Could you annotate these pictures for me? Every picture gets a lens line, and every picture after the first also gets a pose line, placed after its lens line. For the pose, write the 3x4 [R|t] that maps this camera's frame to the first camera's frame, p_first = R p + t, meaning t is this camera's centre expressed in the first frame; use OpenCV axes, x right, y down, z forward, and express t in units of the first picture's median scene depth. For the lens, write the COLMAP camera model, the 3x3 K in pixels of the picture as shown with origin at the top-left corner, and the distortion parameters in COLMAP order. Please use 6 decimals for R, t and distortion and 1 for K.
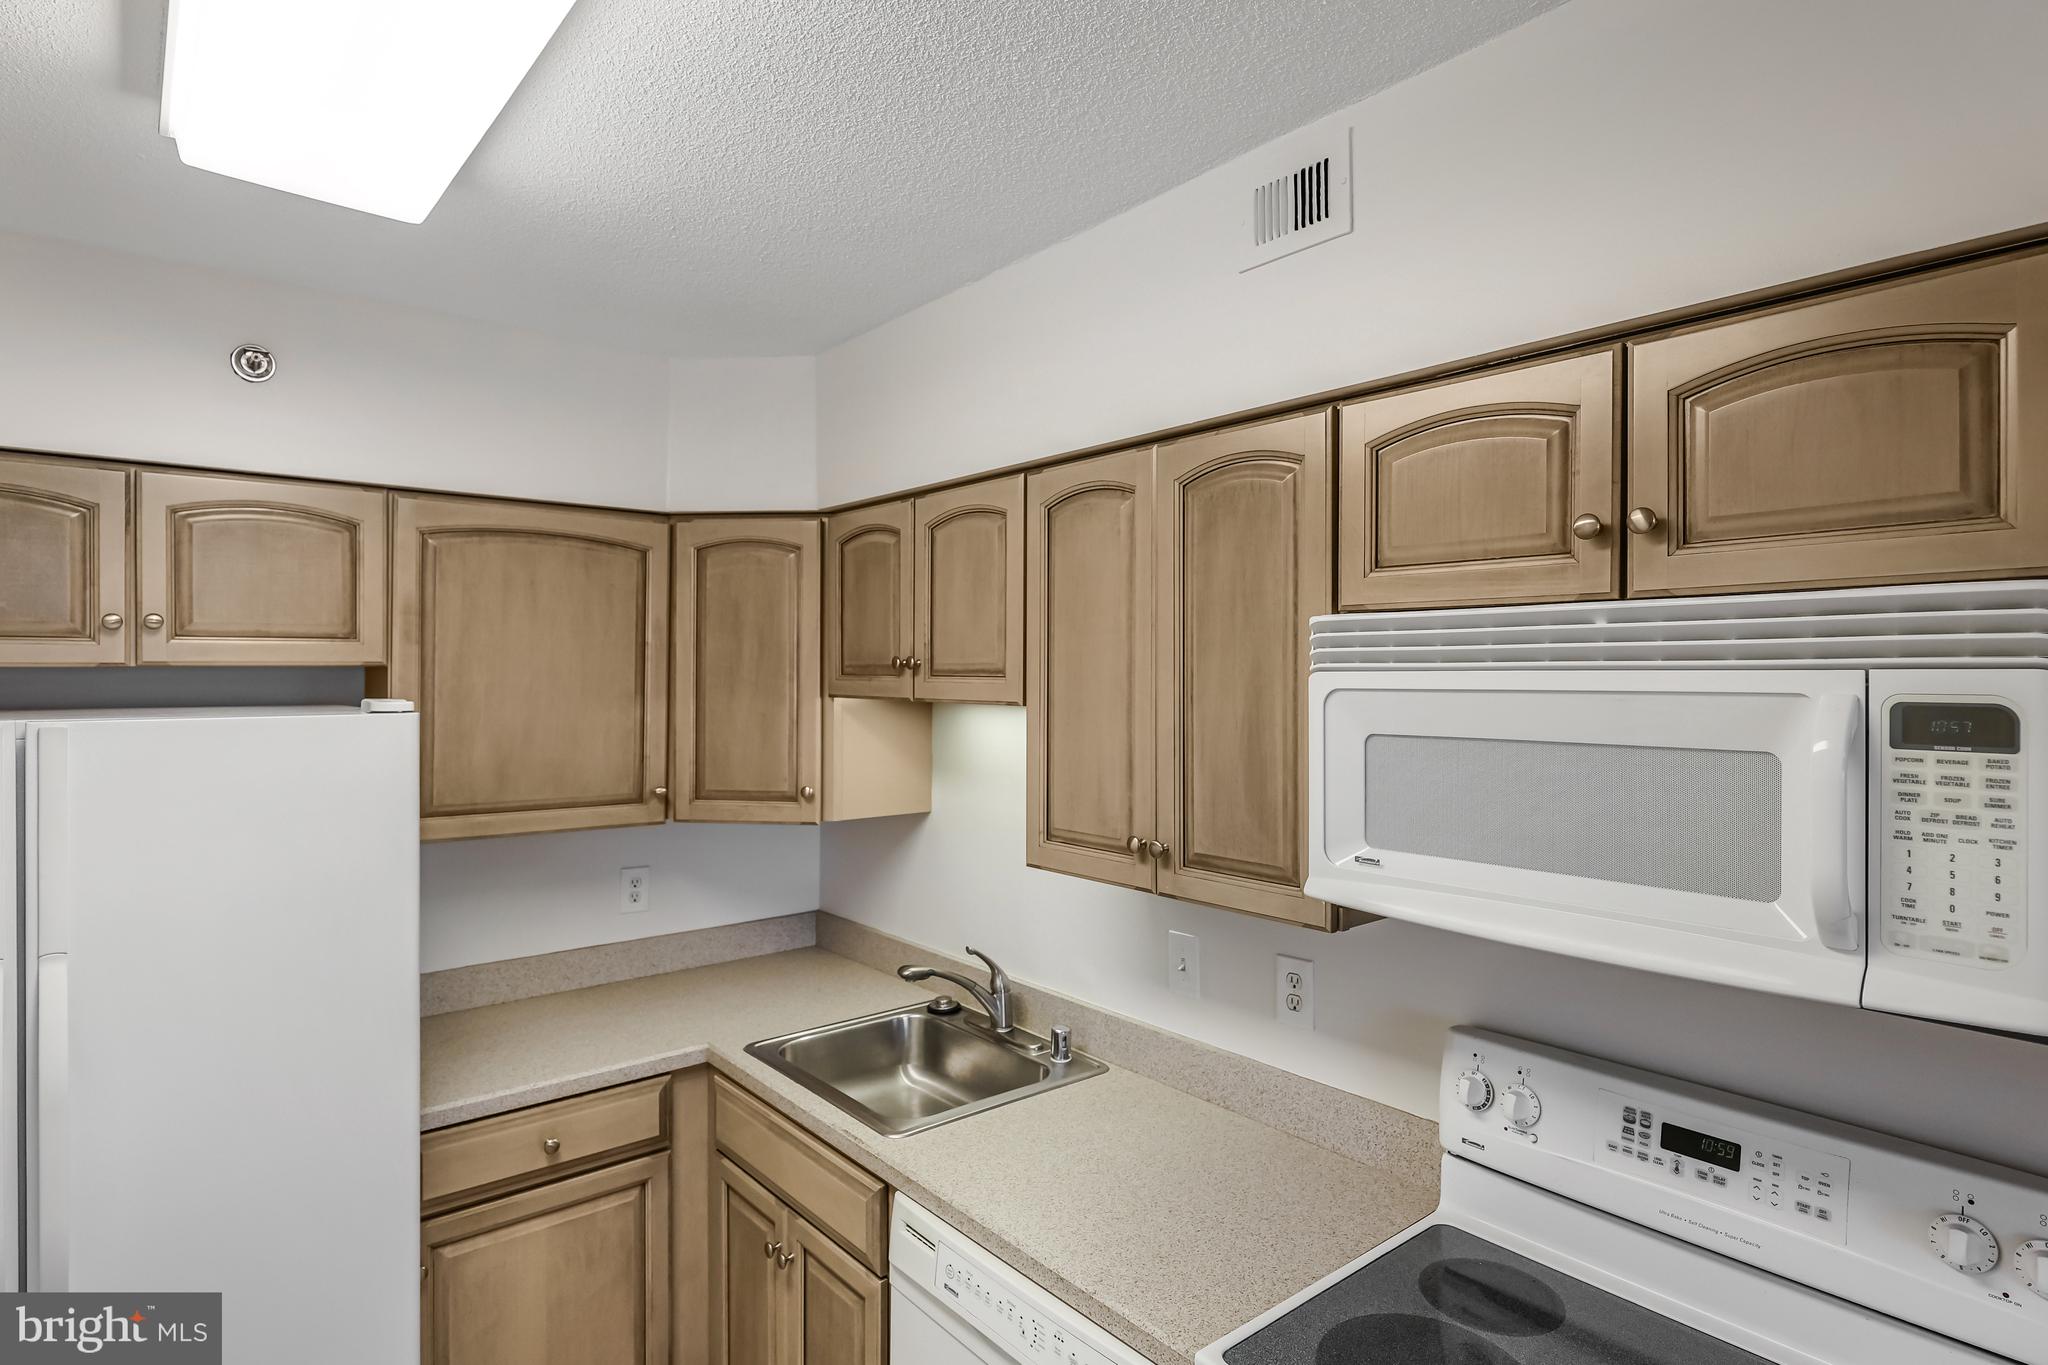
lens RADIAL K [[1081.9, 0, 1017.9], [0, 1081.9, 682.7], [0, 0, 1]] dist [-0.000482, 0.004762]
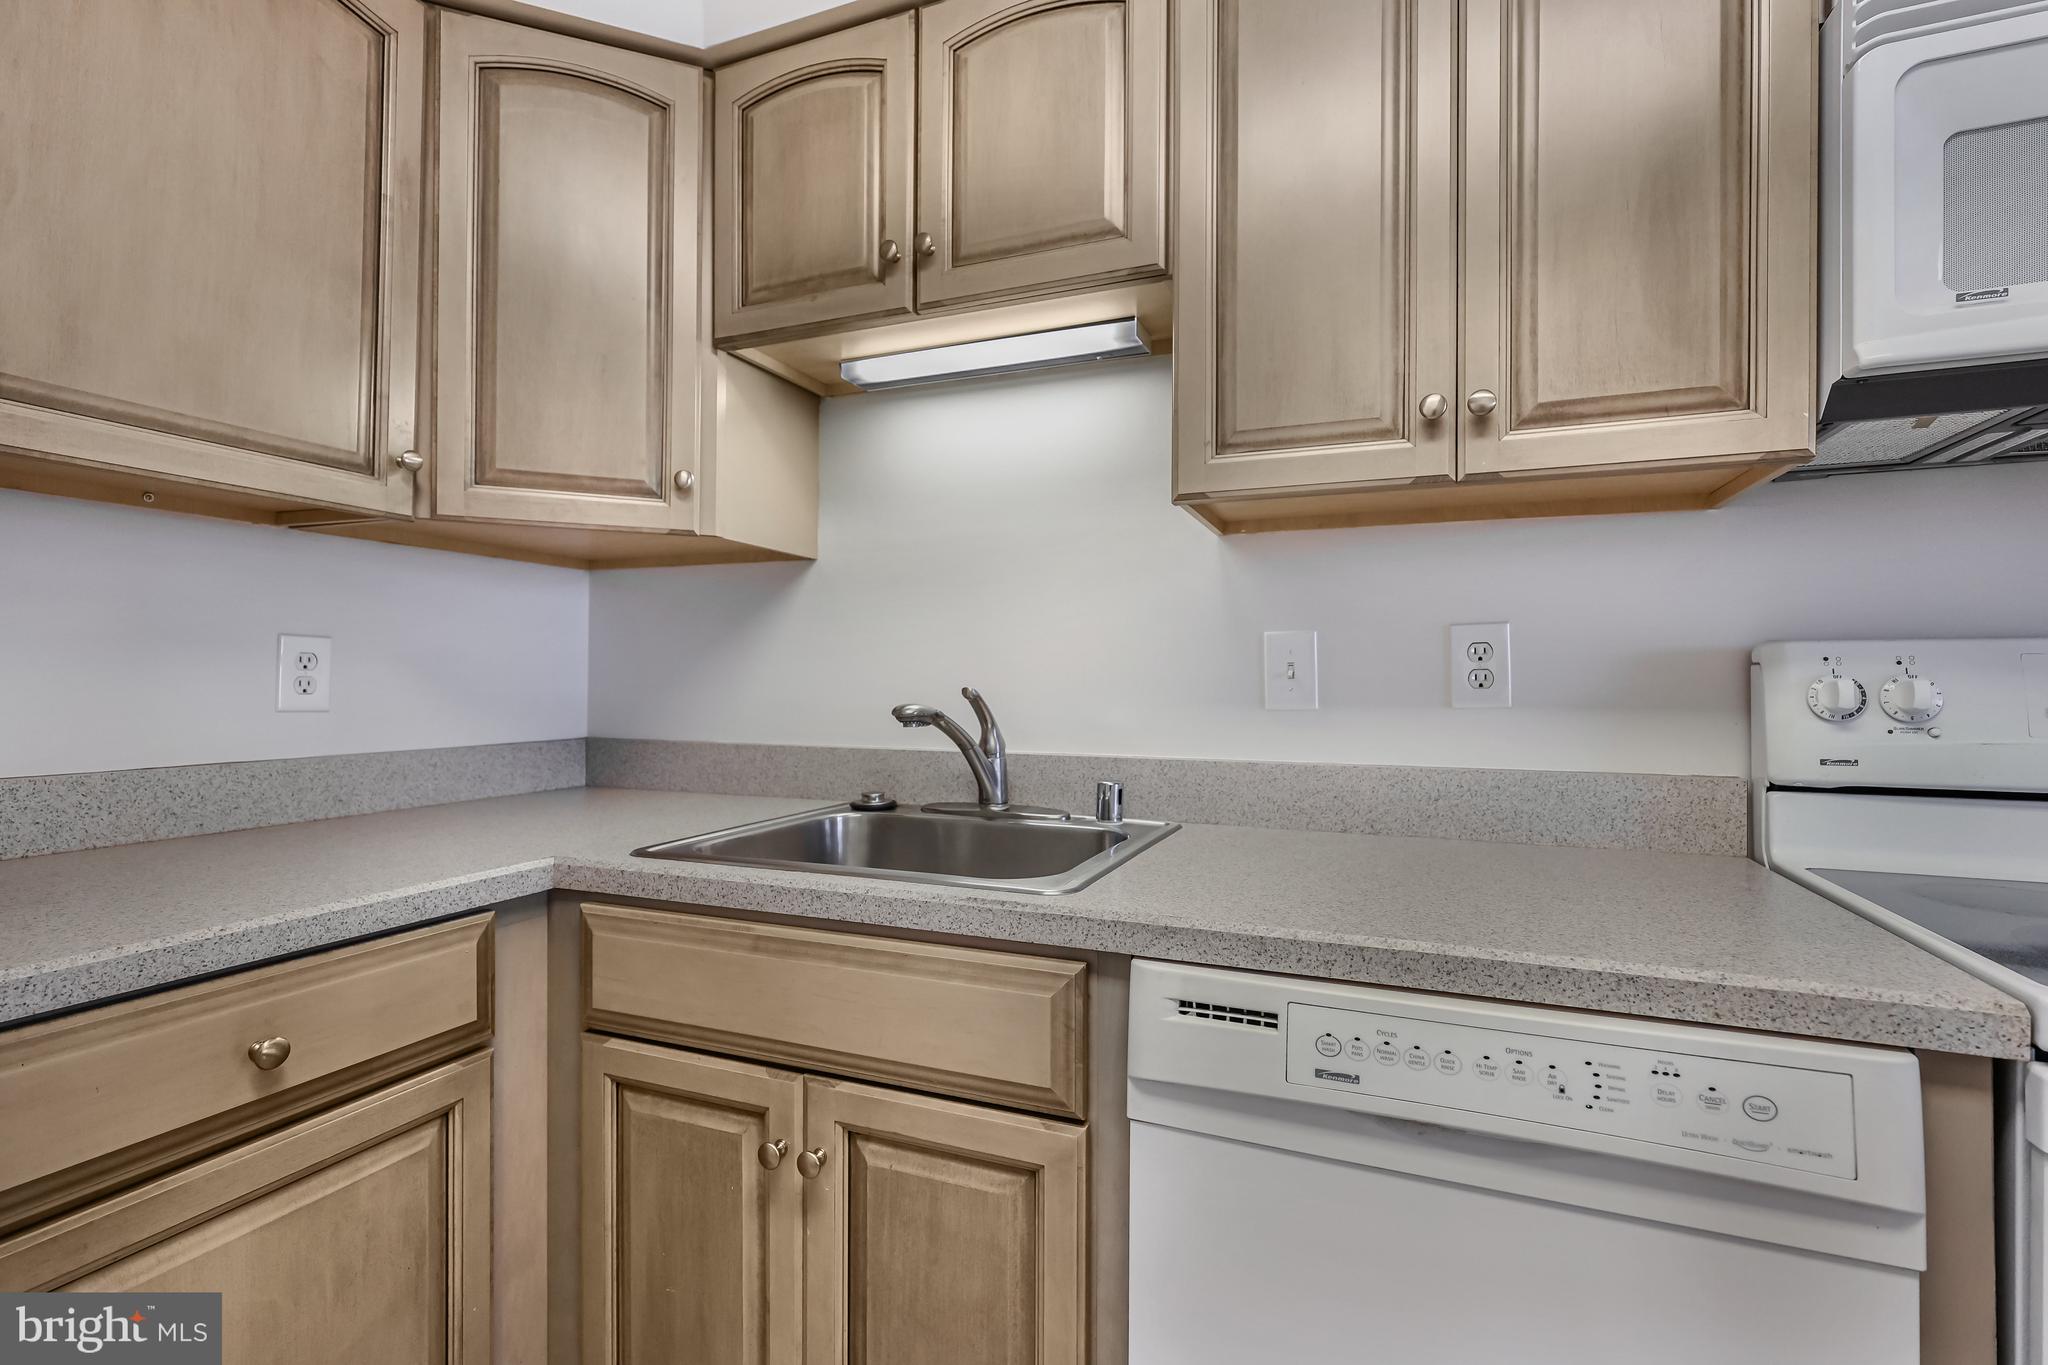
lens RADIAL K [[953.0, 0, 1024.2], [0, 953.0, 680.5], [0, 0, 1]] dist [-0.005785, 0.000922]
pose [[0.885589, 0.000195, 0.464470, -0.328977], [0.002817, 0.999979, -0.005792, 0.265825], [-0.464461, 0.006438, 0.885570, 0.472650]]
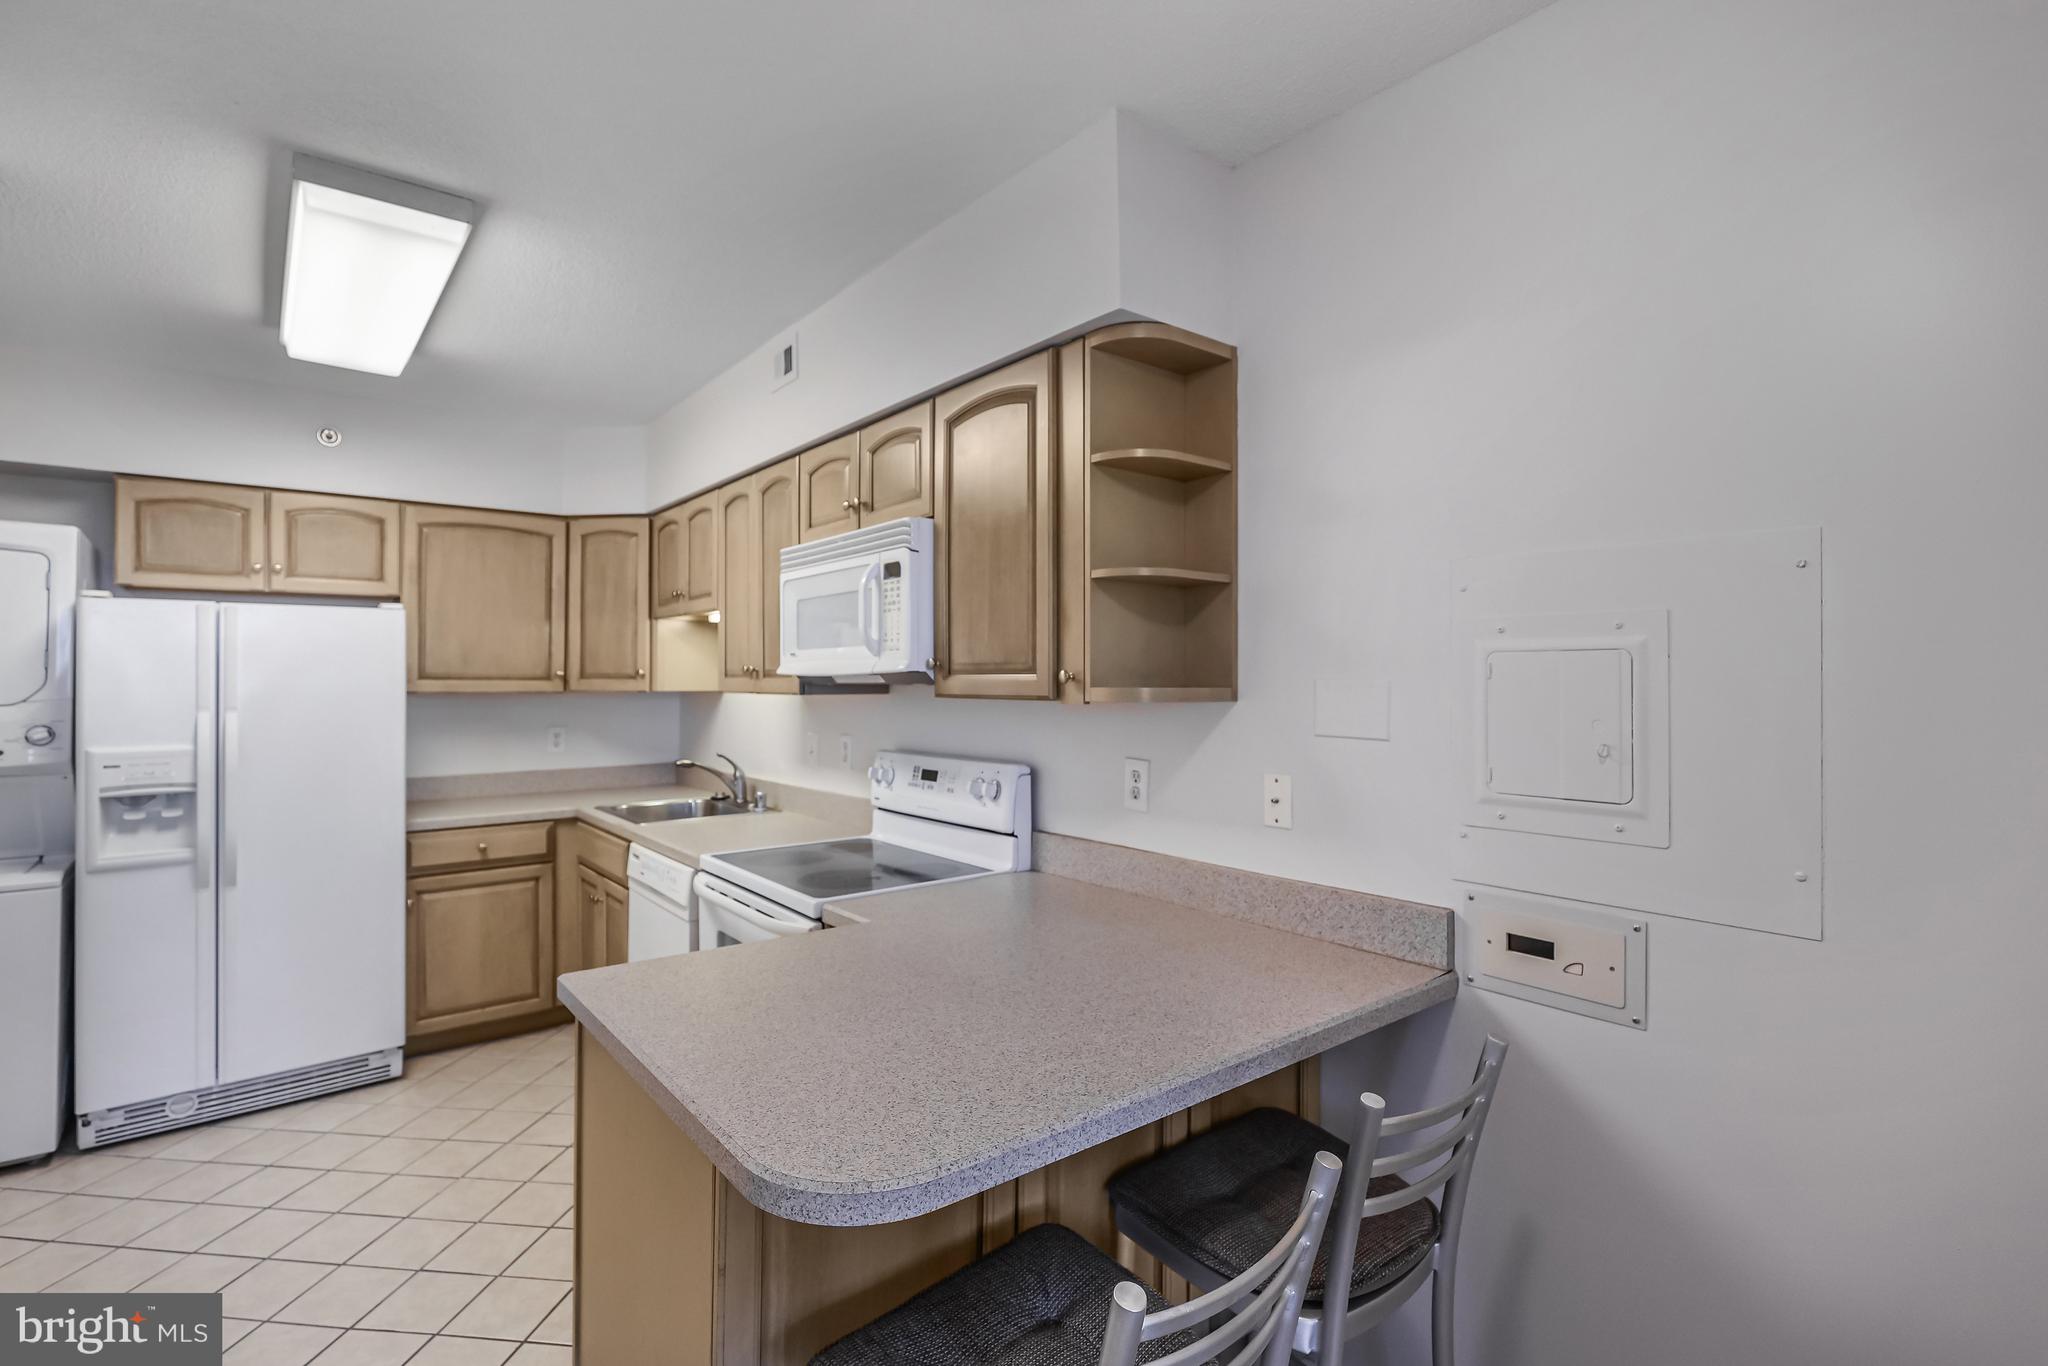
lens RADIAL K [[953.0, 0, 1022.0], [0, 953.0, 677.3], [0, 0, 1]] dist [-0.005785, 0.000922]
pose [[0.999836, -0.002877, -0.017872, 0.536408], [0.002640, 0.999909, -0.013245, 0.153561], [0.017909, 0.013196, 0.999753, -0.640084]]
